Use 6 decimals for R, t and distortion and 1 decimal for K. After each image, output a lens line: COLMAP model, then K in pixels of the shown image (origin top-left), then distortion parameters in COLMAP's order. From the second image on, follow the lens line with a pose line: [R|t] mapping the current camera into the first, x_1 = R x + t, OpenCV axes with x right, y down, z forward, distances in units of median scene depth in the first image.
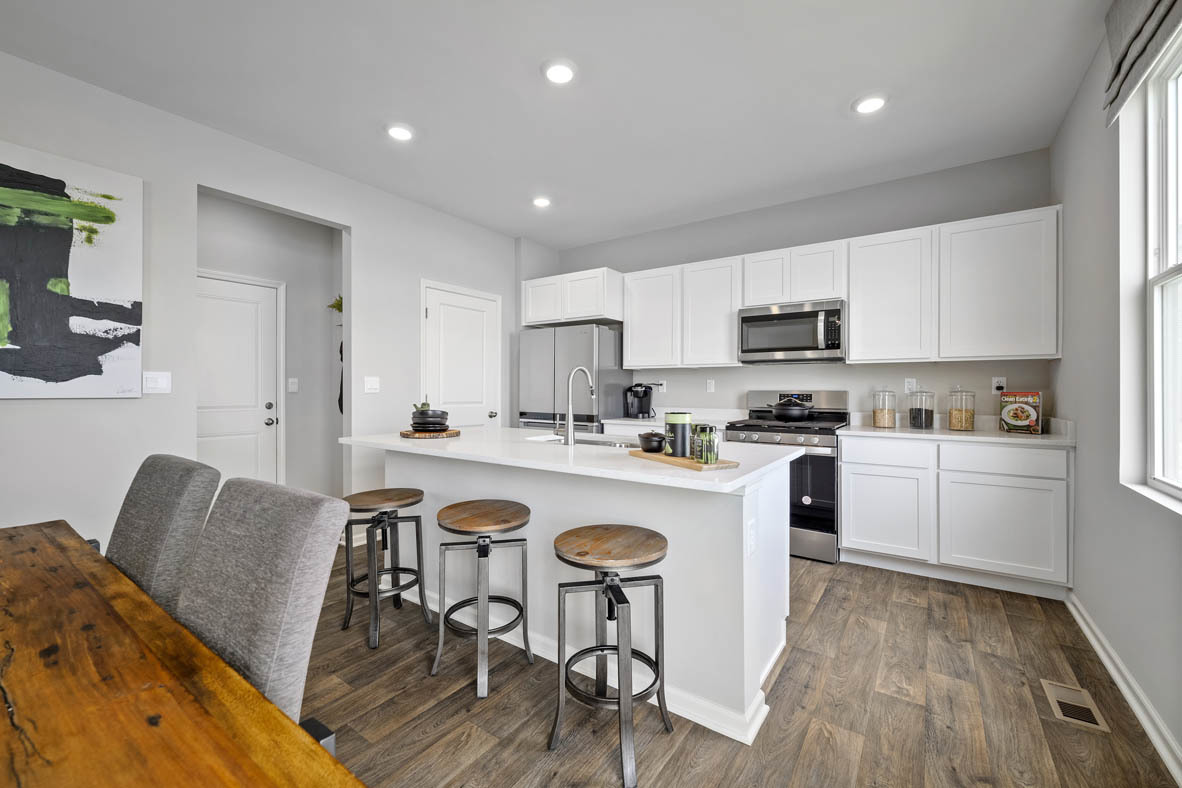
lens RADIAL K [[482.5, 0, 595.3], [0, 482.5, 390.5], [0, 0, 1]] dist [0.006871, 0.000460]
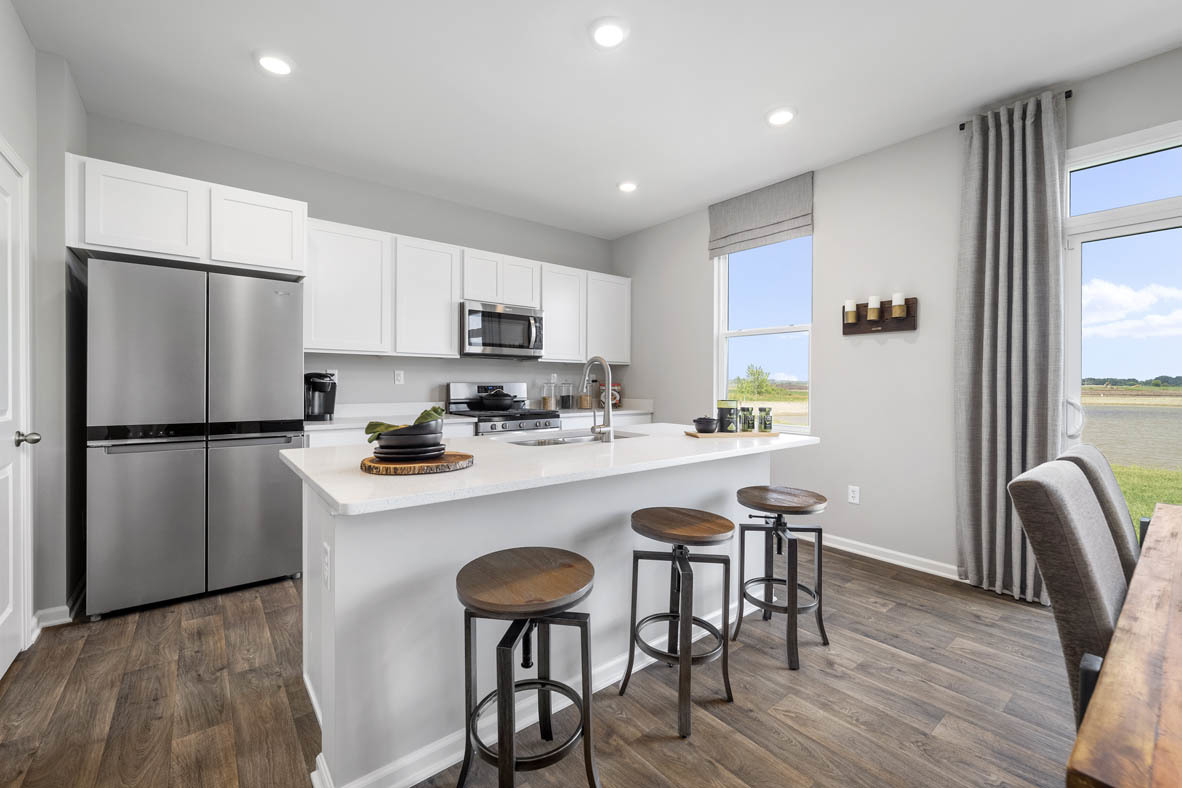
lens RADIAL K [[482.5, 0, 590.1], [0, 482.5, 387.2], [0, 0, 1]] dist [0.006871, 0.000460]
pose [[0.281236, -0.010056, 0.959586, -0.725655], [-0.002117, 0.999936, 0.011099, -0.002671], [-0.959636, -0.005153, 0.281197, 0.585787]]
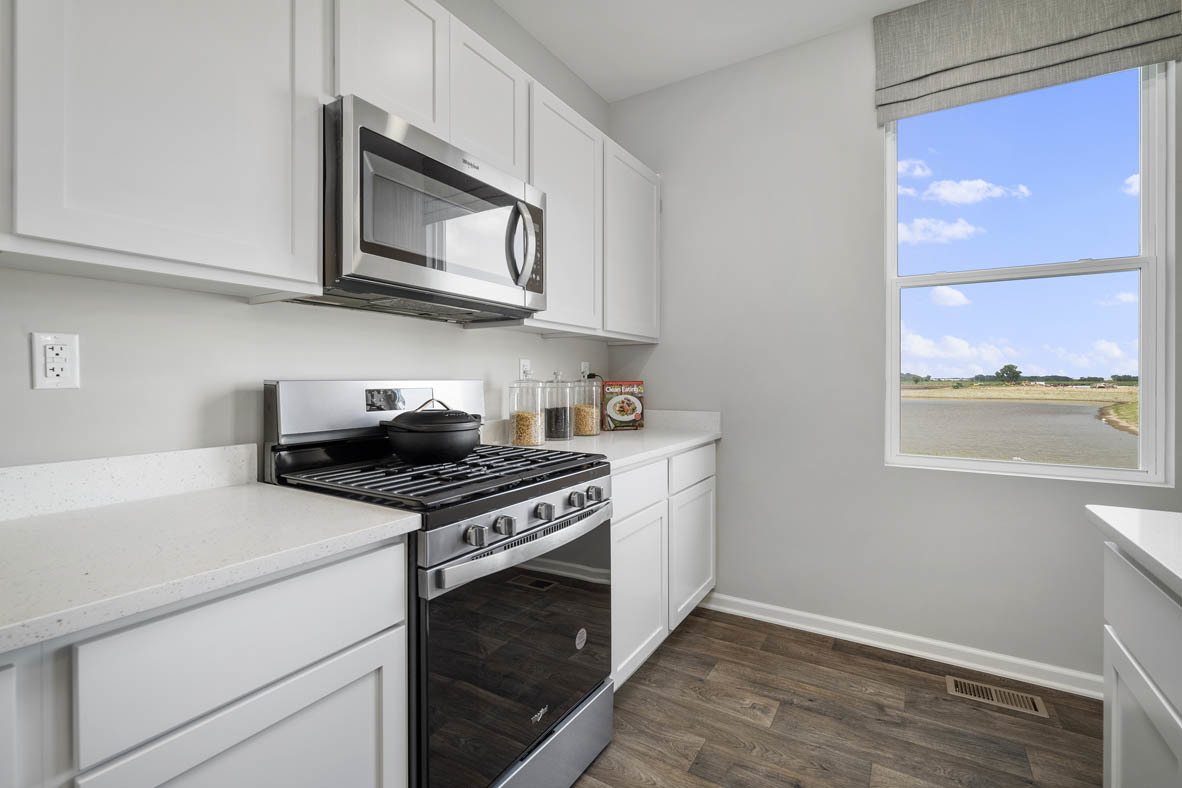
lens RADIAL K [[526.3, 0, 586.9], [0, 526.3, 382.8], [0, 0, 1]] dist [-0.003535, -0.000187]
pose [[-0.051483, -0.010152, 0.998622, -0.021728], [-0.001139, 0.999948, 0.010107, -0.002481], [-0.998673, -0.000617, -0.051492, 1.086131]]
